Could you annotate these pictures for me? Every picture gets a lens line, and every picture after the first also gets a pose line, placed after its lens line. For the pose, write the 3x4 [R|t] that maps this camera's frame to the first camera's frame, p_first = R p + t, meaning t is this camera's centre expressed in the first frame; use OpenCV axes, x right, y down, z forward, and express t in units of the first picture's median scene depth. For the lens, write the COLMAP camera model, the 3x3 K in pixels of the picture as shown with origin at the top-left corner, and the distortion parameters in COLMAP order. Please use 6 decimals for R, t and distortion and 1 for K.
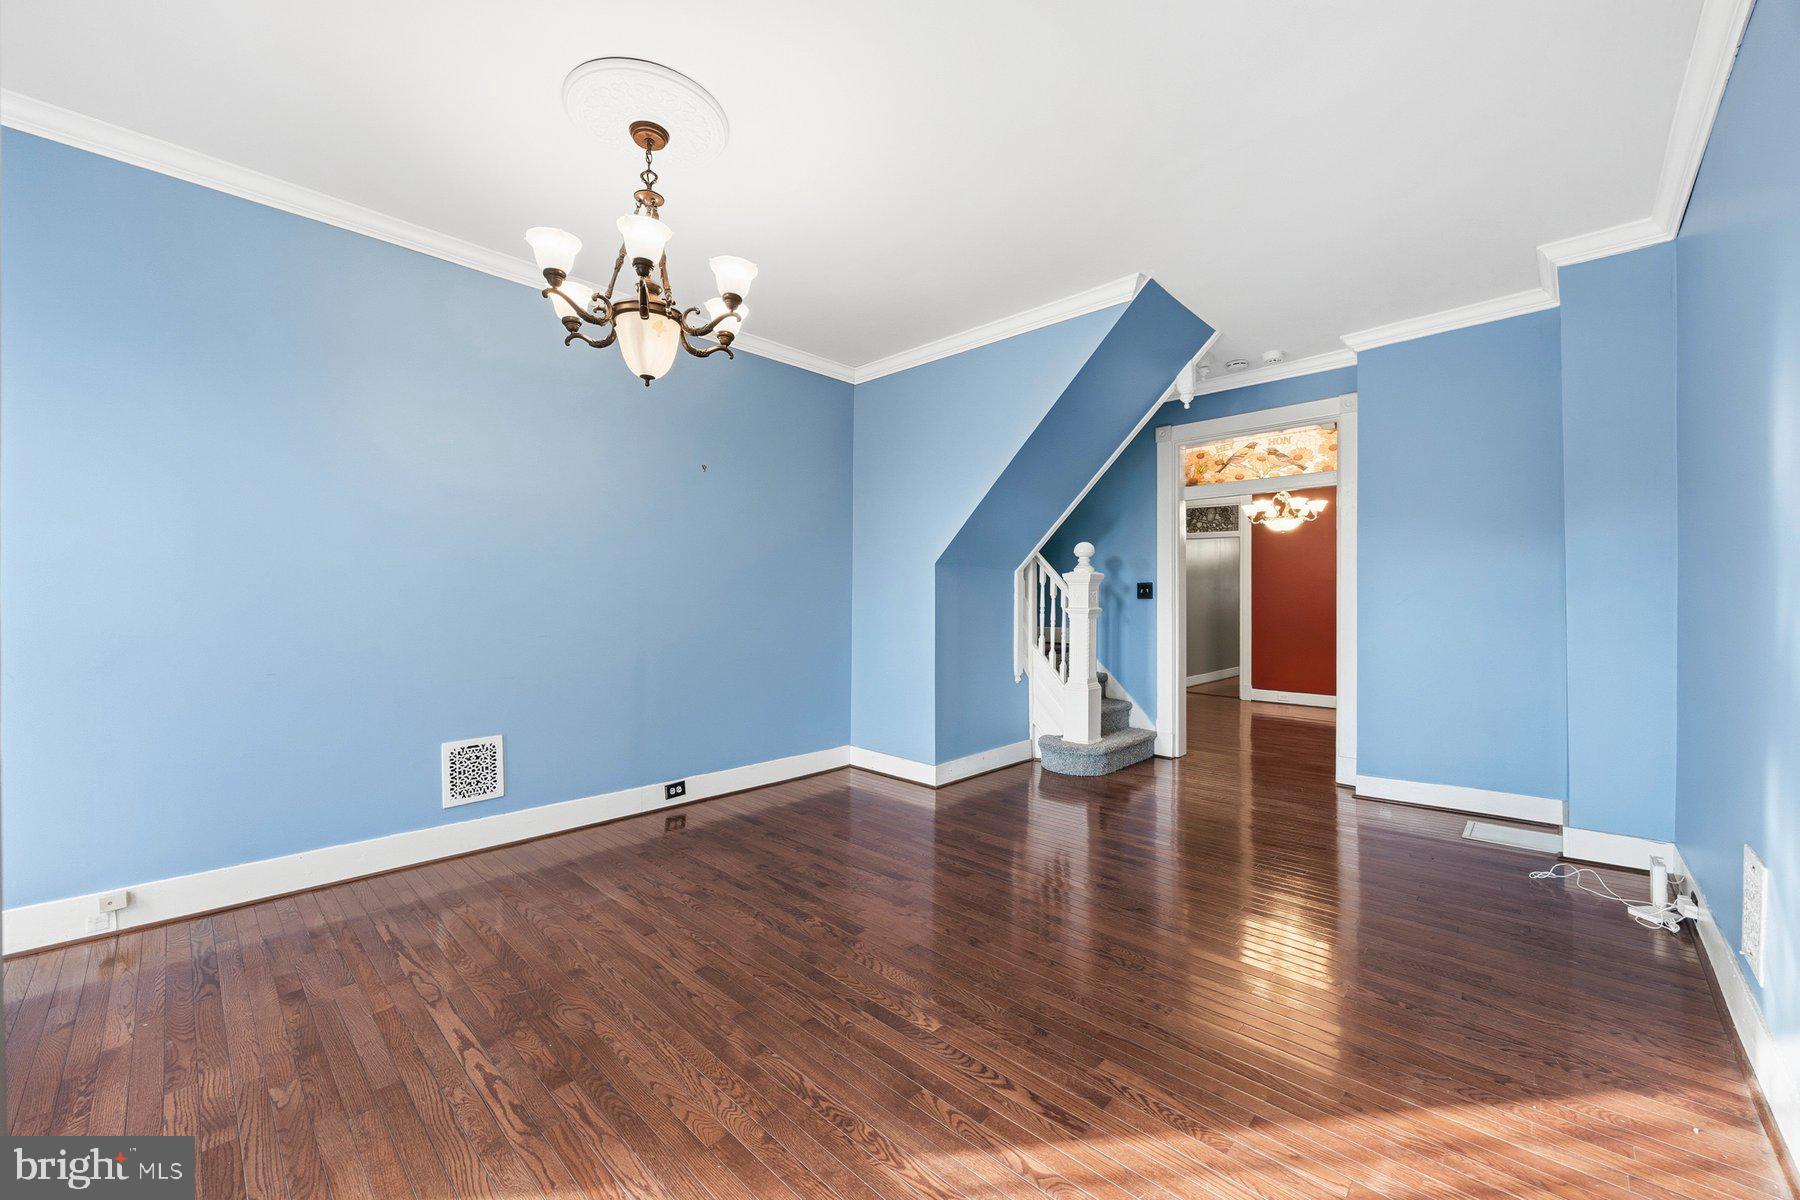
lens RADIAL K [[690.3, 0, 891.8], [0, 690.3, 598.6], [0, 0, 1]] dist [0.001768, -0.000796]
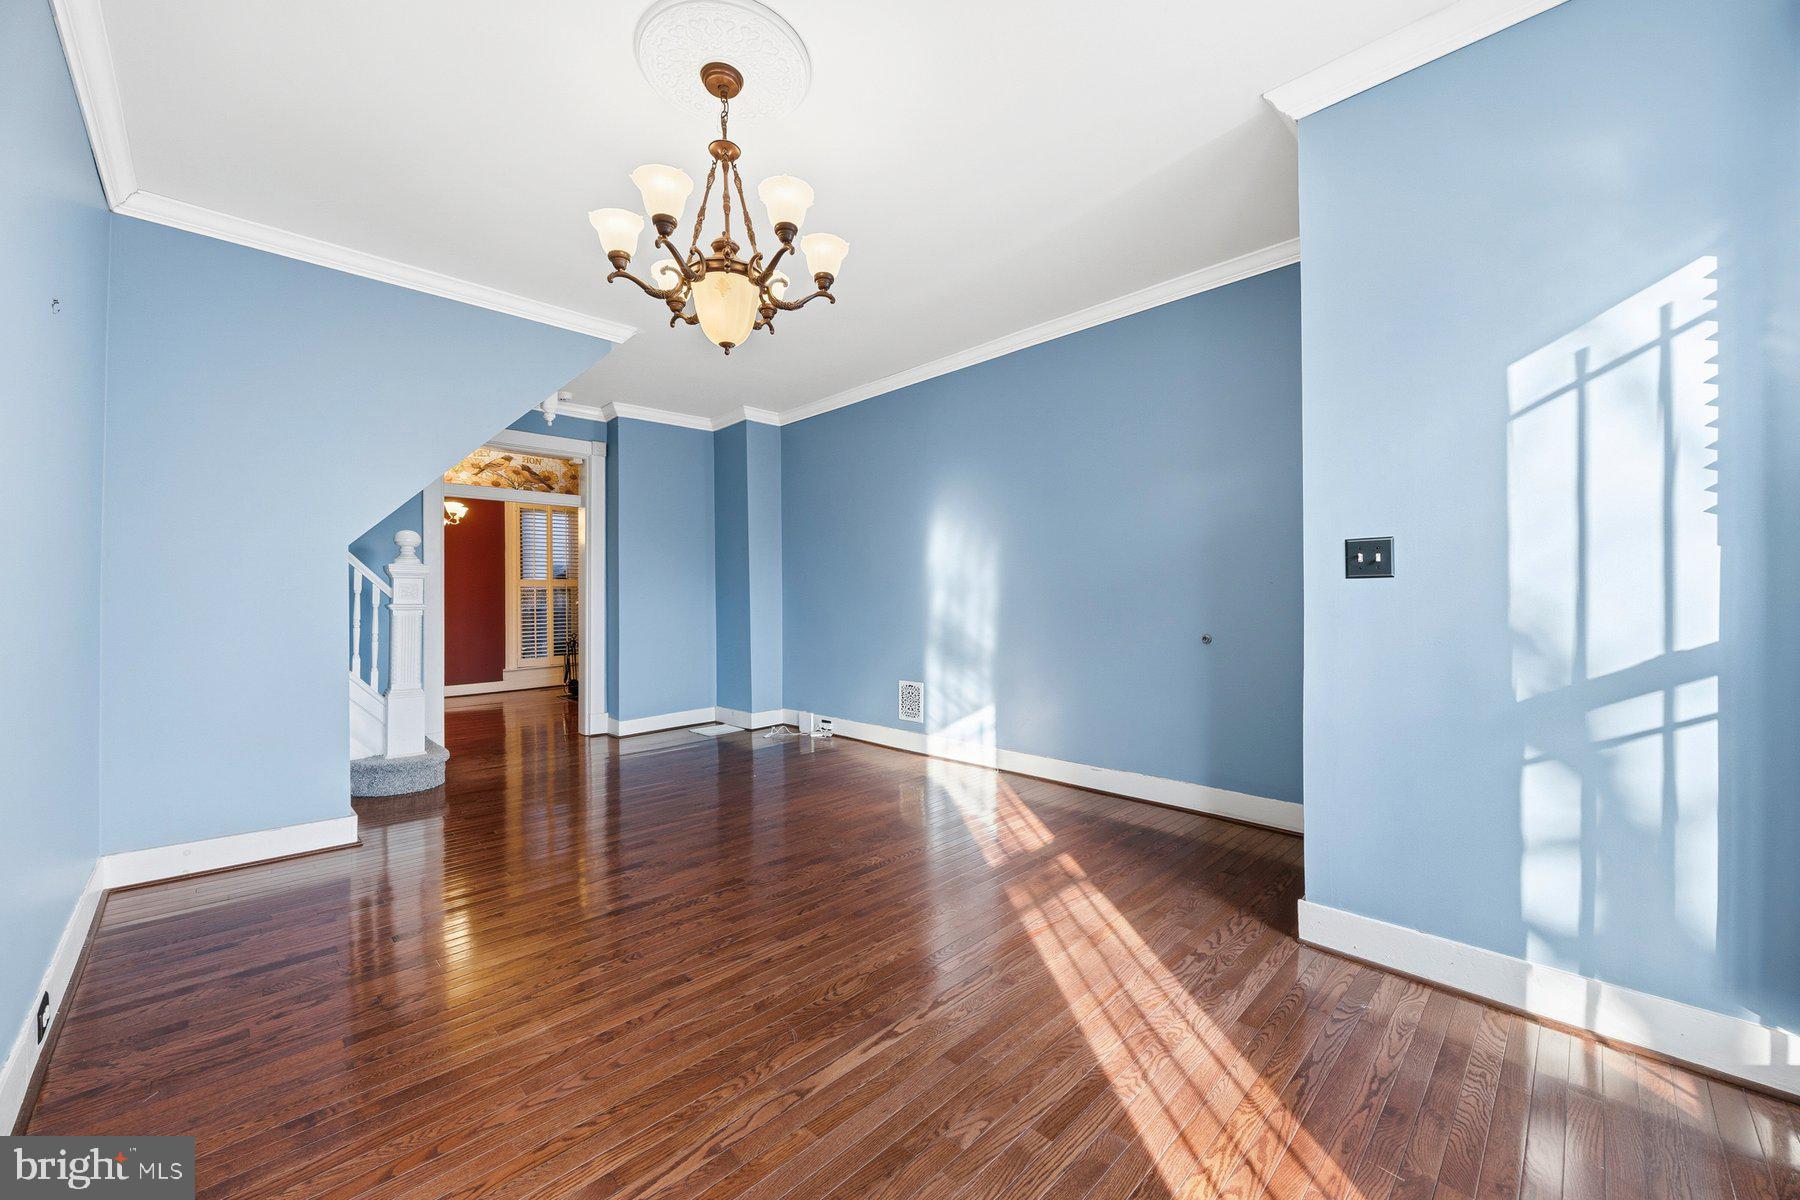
lens RADIAL K [[690.3, 0, 891.4], [0, 690.3, 600.0], [0, 0, 1]] dist [0.001768, -0.000796]
pose [[0.030822, -0.001940, 0.999523, -0.628713], [0.008181, 0.999965, 0.001689, 0.011972], [-0.999491, 0.008125, 0.030836, 0.380686]]
